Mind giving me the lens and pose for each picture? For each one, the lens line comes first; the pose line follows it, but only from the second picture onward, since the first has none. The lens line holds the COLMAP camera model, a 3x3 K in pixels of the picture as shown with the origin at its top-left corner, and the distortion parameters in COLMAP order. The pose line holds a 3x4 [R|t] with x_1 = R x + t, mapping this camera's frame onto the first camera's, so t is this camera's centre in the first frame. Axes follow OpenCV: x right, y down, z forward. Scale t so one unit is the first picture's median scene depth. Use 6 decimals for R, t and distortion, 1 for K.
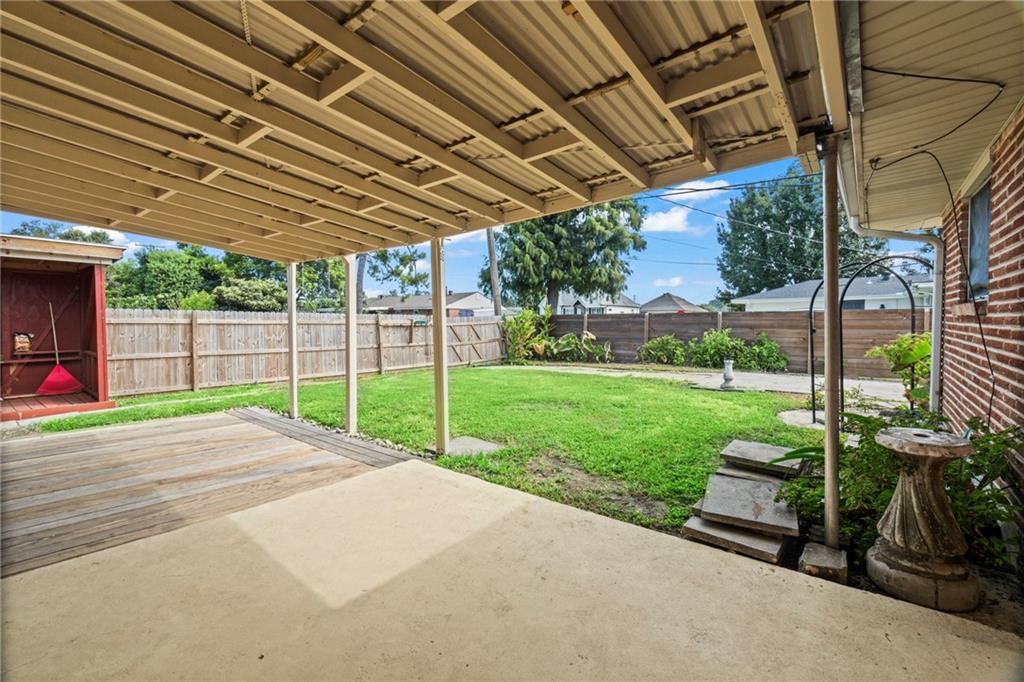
lens RADIAL K [[451.5, 0, 509.7], [0, 451.5, 336.3], [0, 0, 1]] dist [-0.003666, -0.000290]
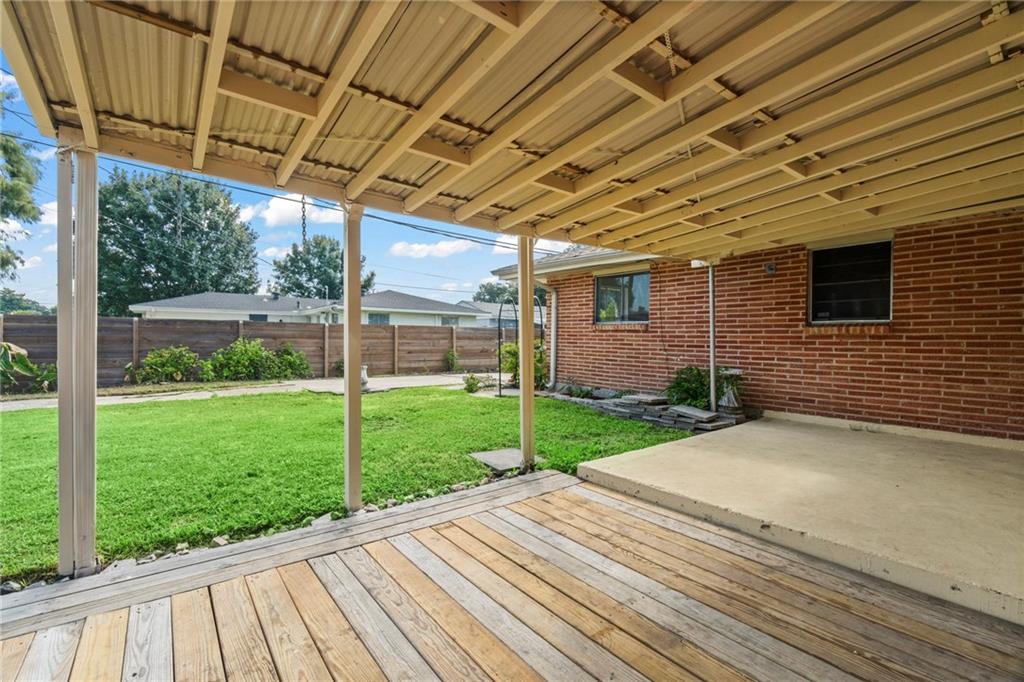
lens RADIAL K [[451.5, 0, 510.4], [0, 451.5, 340.9], [0, 0, 1]] dist [-0.003666, -0.000290]
pose [[0.217116, 0.000279, 0.976146, -0.349454], [0.017081, 0.999846, -0.004085, 0.001388], [-0.975996, 0.017560, 0.217078, 0.268145]]
